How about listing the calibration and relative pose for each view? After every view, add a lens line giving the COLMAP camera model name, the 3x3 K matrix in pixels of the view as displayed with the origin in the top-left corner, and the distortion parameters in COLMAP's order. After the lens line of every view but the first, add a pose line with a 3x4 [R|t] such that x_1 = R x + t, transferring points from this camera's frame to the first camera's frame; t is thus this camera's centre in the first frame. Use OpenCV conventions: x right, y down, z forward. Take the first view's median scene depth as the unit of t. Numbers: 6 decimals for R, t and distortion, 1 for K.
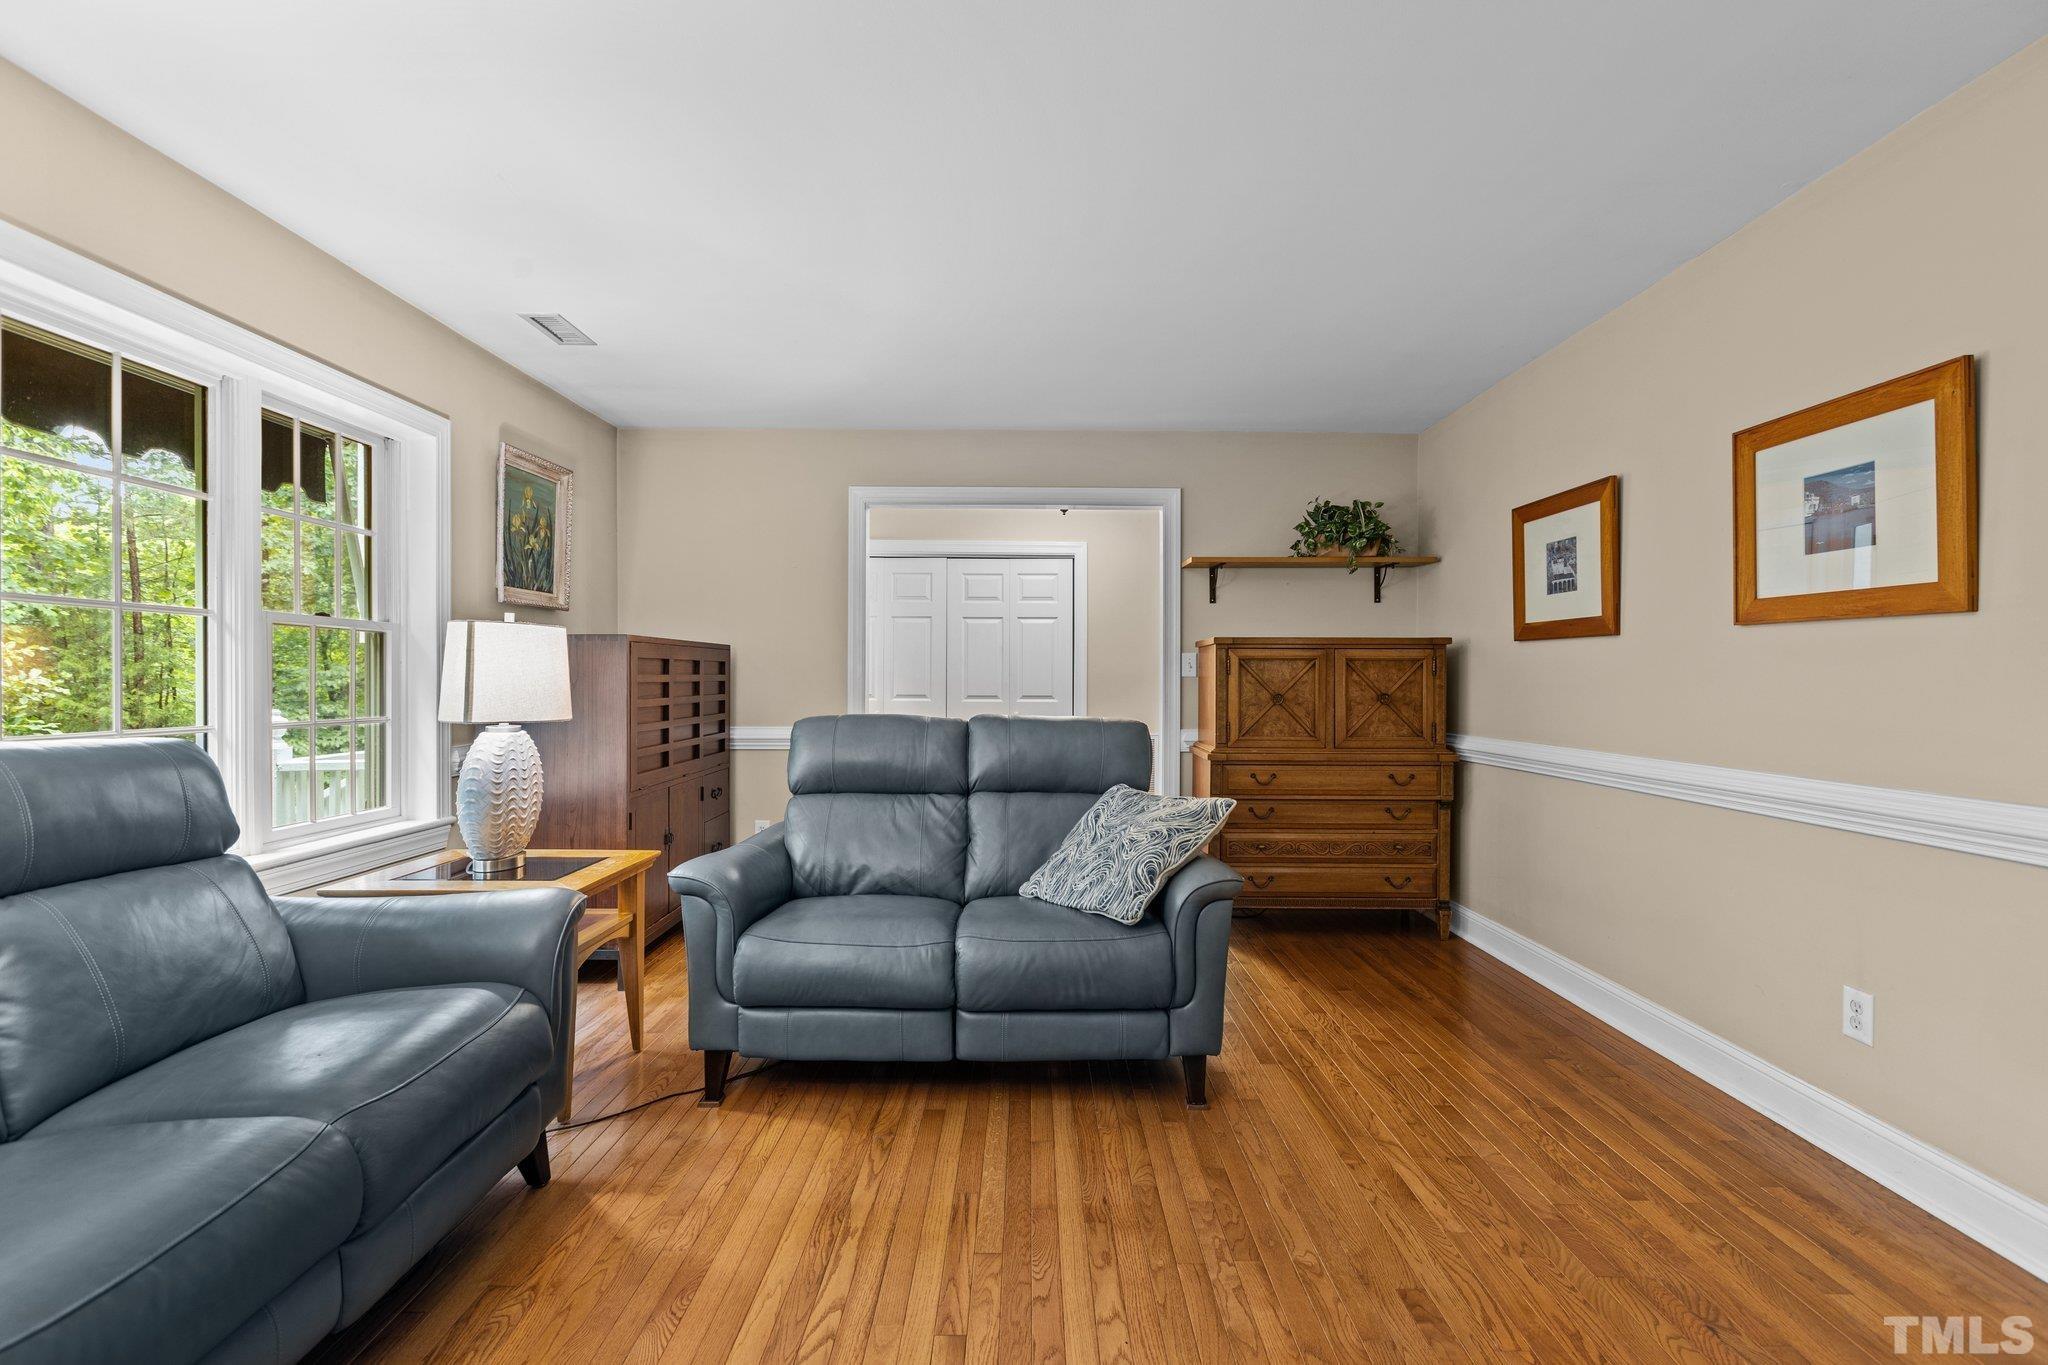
lens RADIAL K [[914.2, 0, 1007.9], [0, 914.2, 685.6], [0, 0, 1]] dist [0.000392, -0.000503]
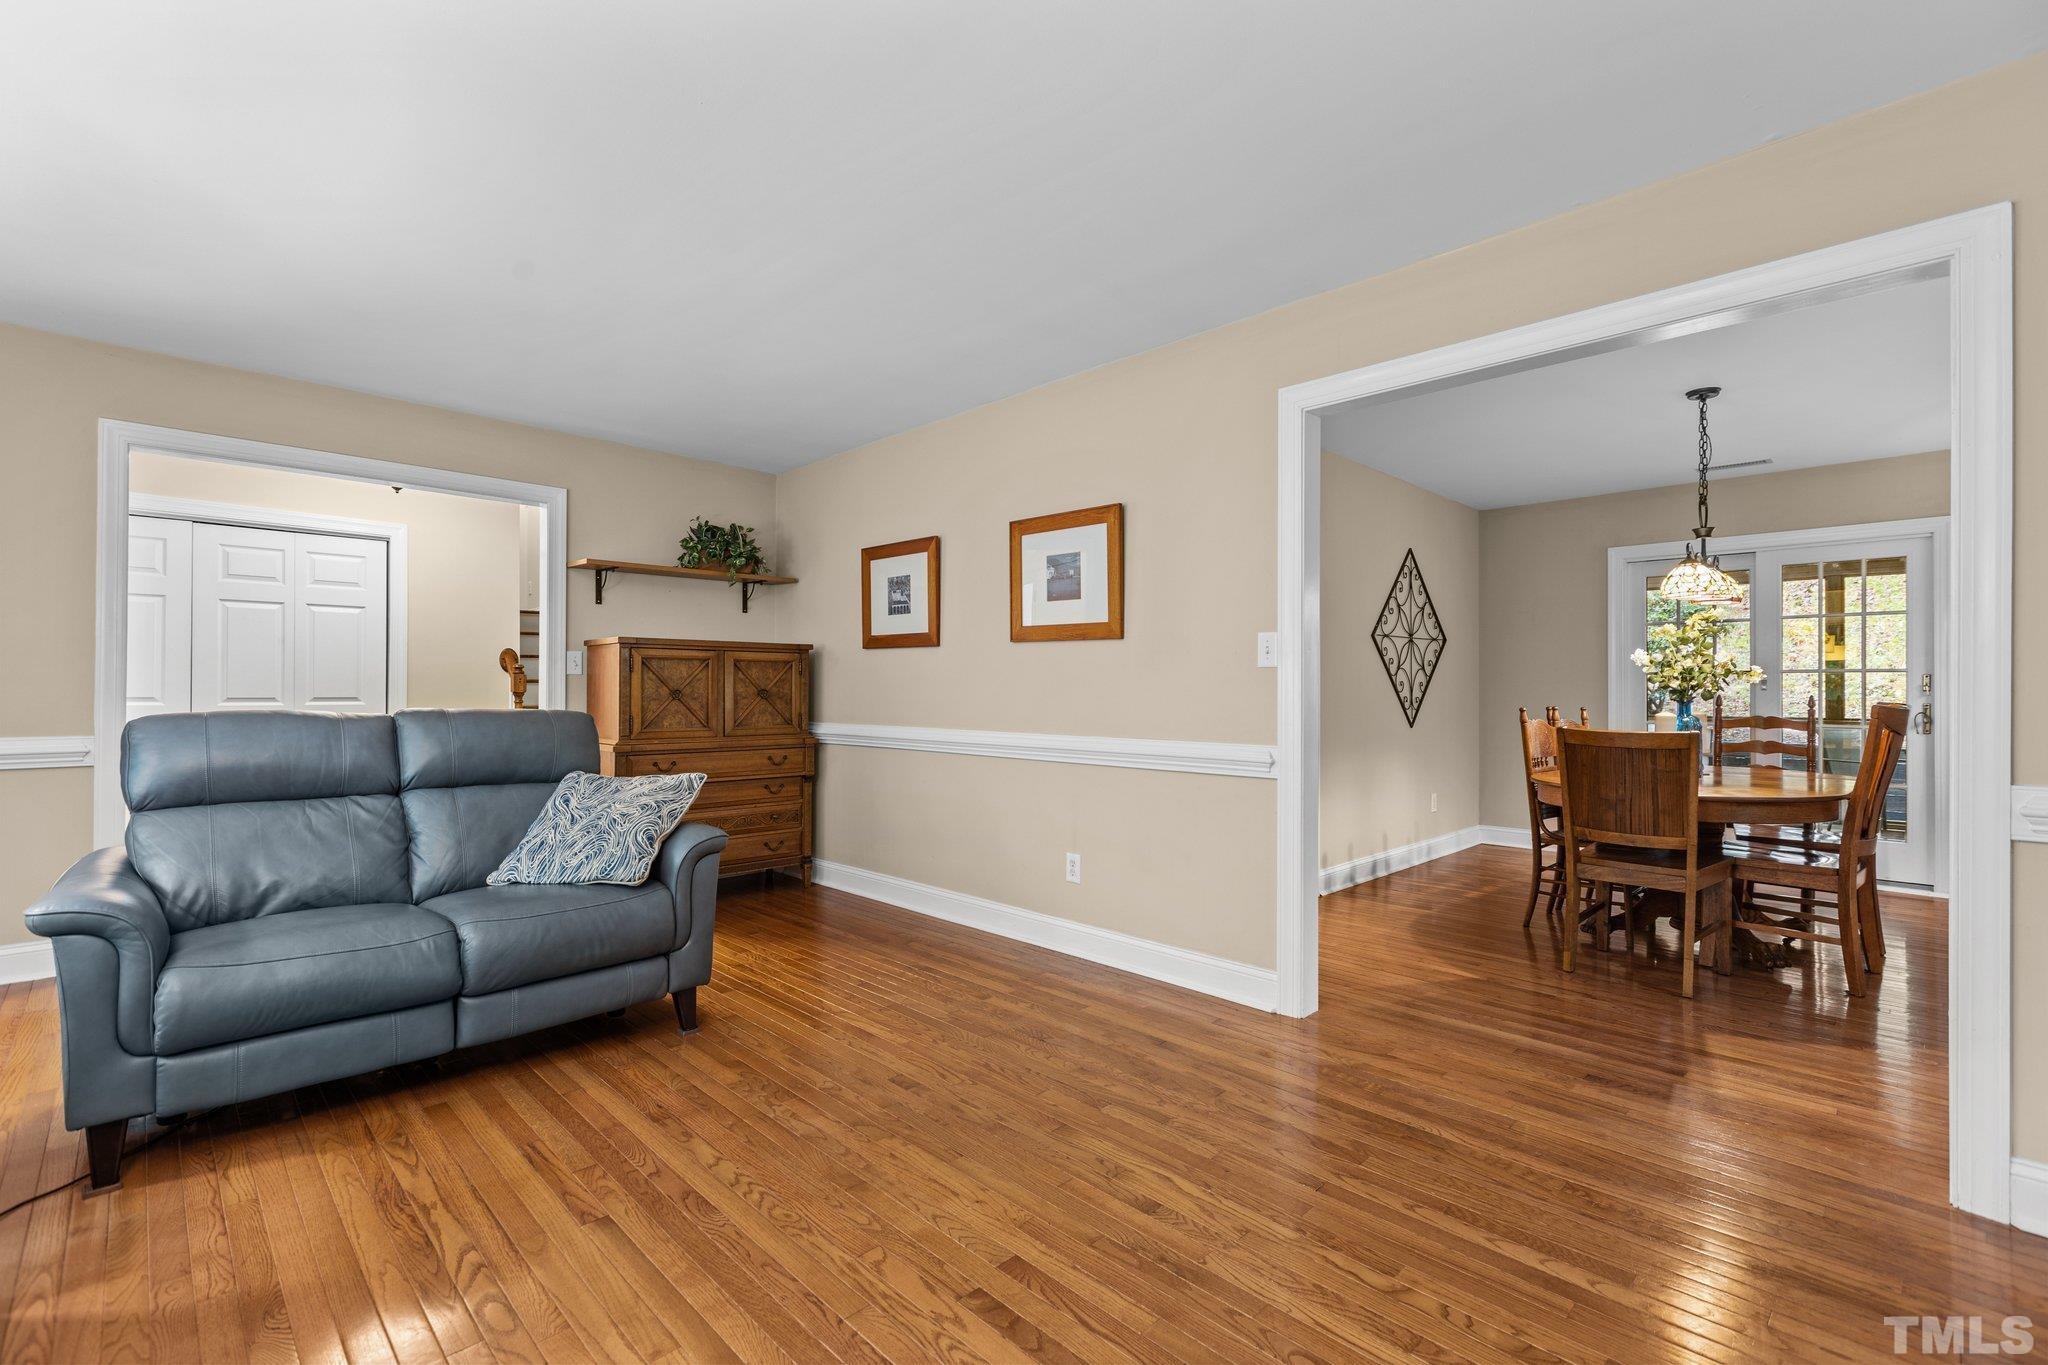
lens RADIAL K [[914.2, 0, 1022.9], [0, 914.2, 687.2], [0, 0, 1]] dist [0.000392, -0.000503]
pose [[0.704564, 0.001873, 0.709638, -0.316783], [0.002925, 0.999980, -0.005544, 0.021425], [-0.709635, 0.005982, 0.704544, -0.136943]]
